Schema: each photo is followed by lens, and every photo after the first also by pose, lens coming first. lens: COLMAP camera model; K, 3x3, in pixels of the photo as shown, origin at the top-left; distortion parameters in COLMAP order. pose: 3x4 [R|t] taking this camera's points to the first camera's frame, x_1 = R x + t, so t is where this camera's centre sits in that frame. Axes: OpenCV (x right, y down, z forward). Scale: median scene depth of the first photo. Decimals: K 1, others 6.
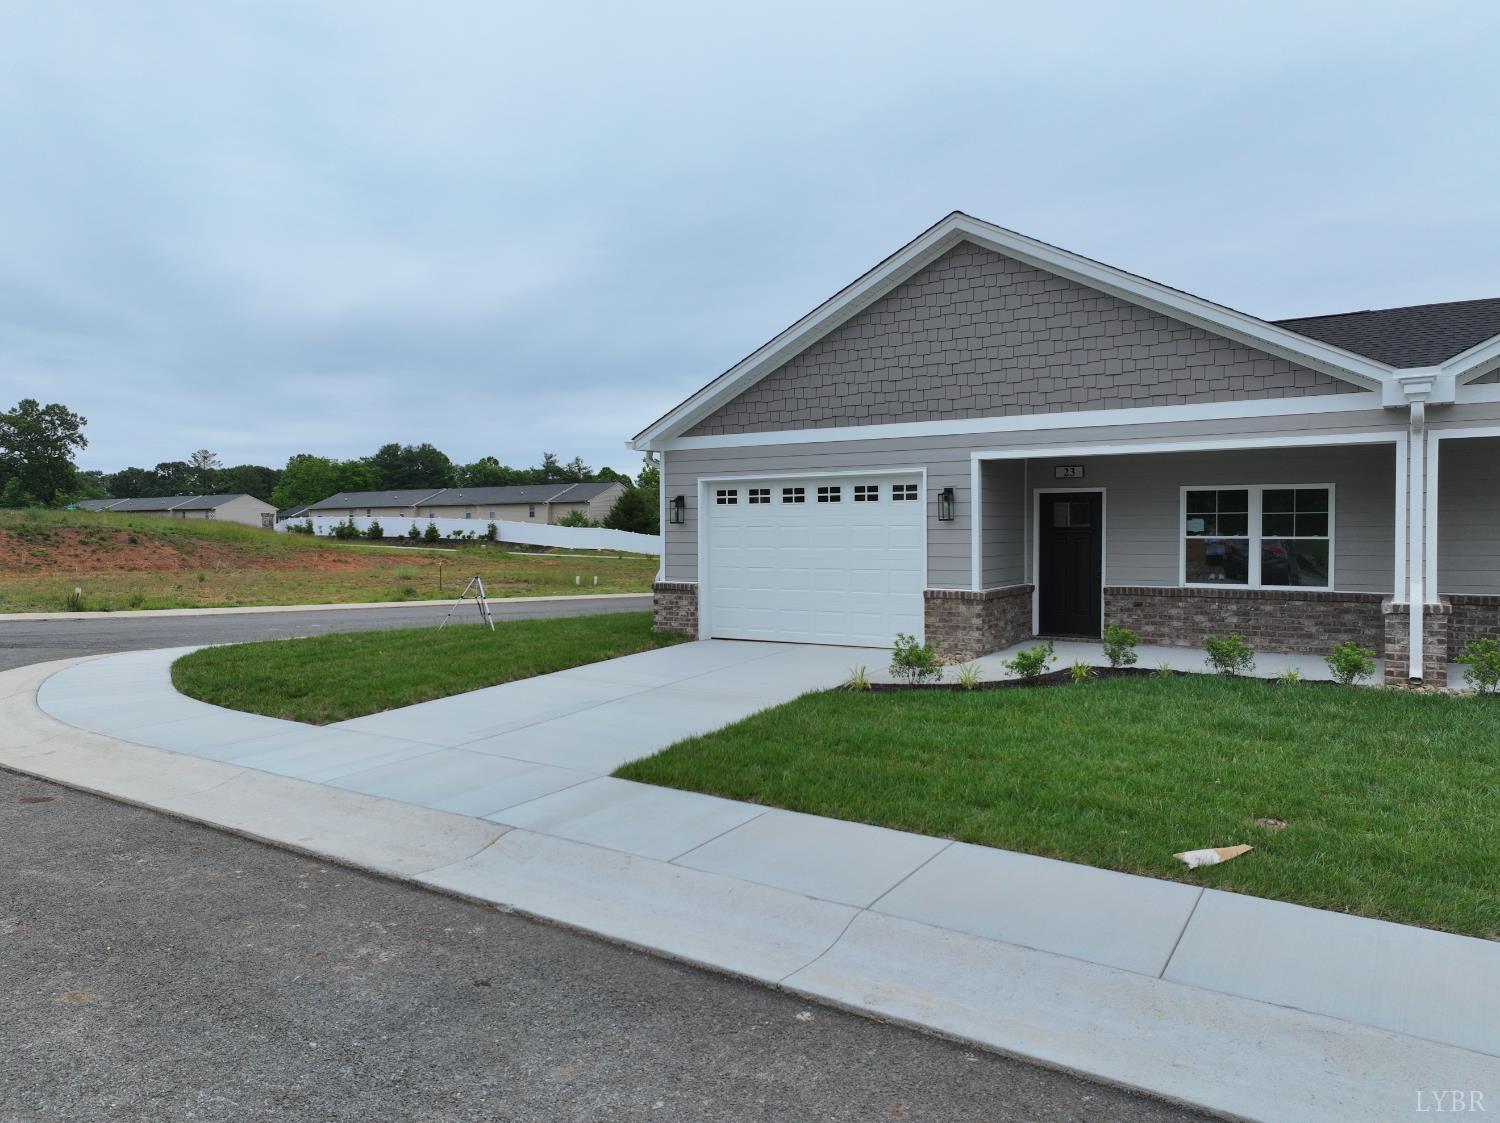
lens RADIAL K [[1050.0, 0, 752.6], [0, 1050.0, 560.4], [0, 0, 1]] dist [0.008984, -0.001684]
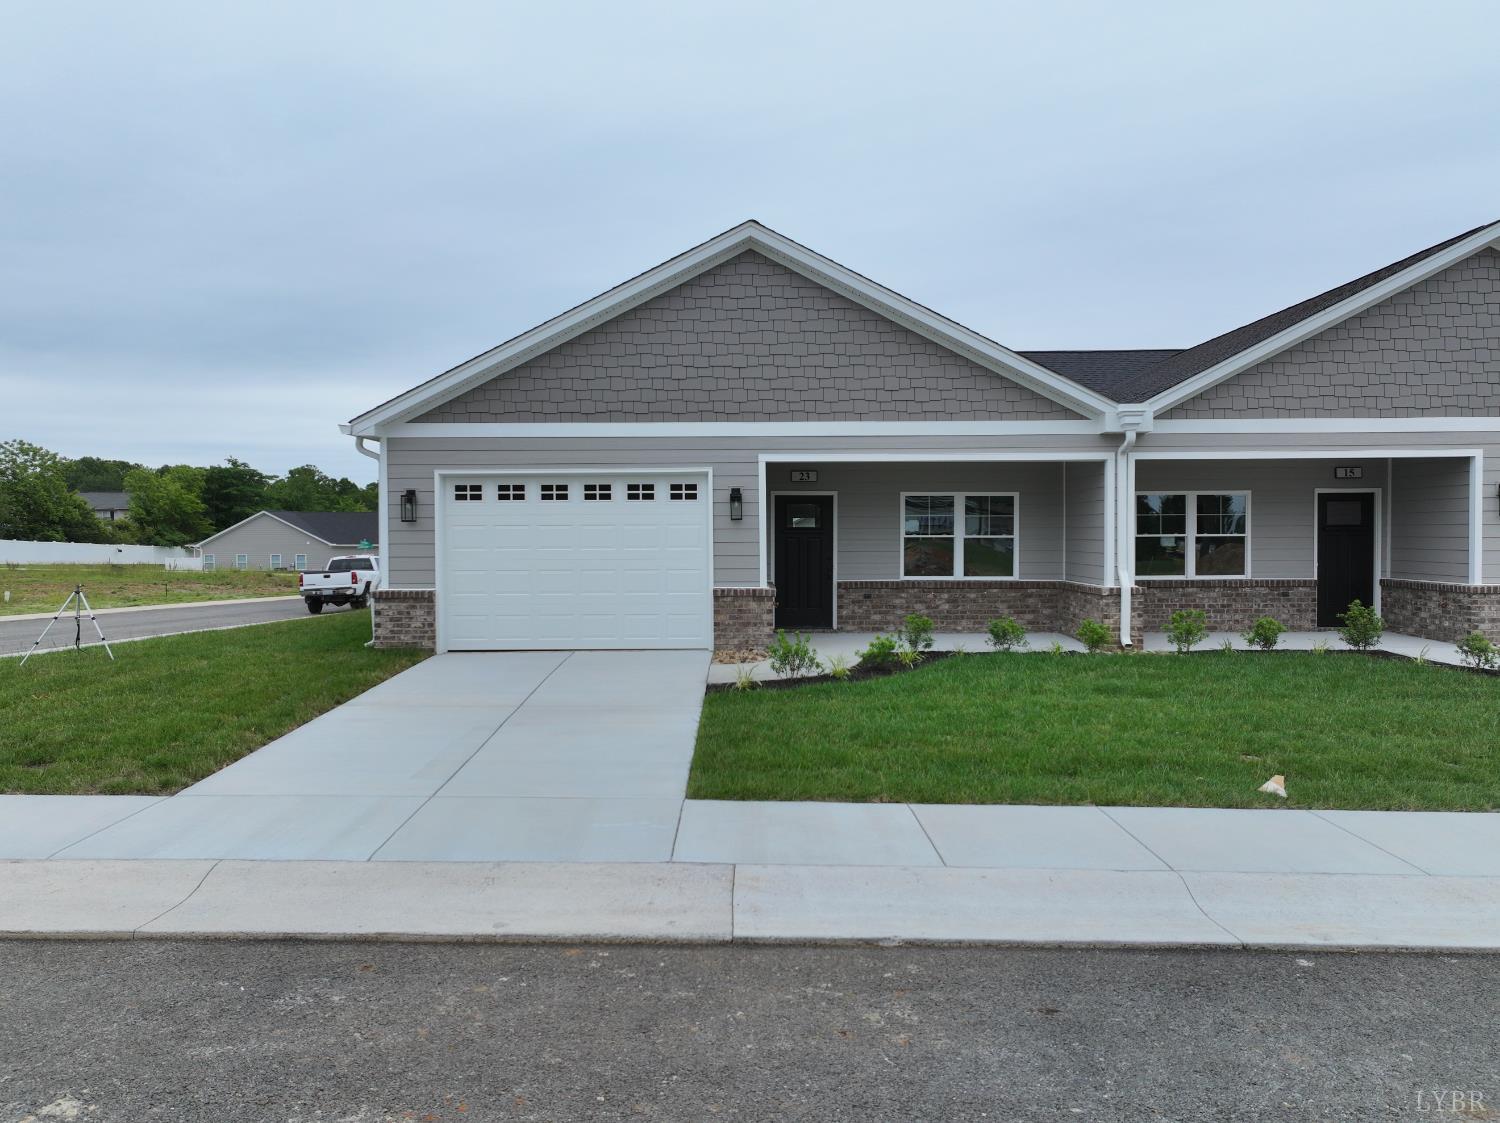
lens RADIAL K [[1050.0, 0, 747.8], [0, 1050.0, 557.6], [0, 0, 1]] dist [0.008984, -0.001684]
pose [[0.840927, -0.012188, 0.541011, -0.362295], [0.015835, 0.999872, -0.002088, 0.000870], [-0.540917, 0.010323, 0.841013, 0.135267]]
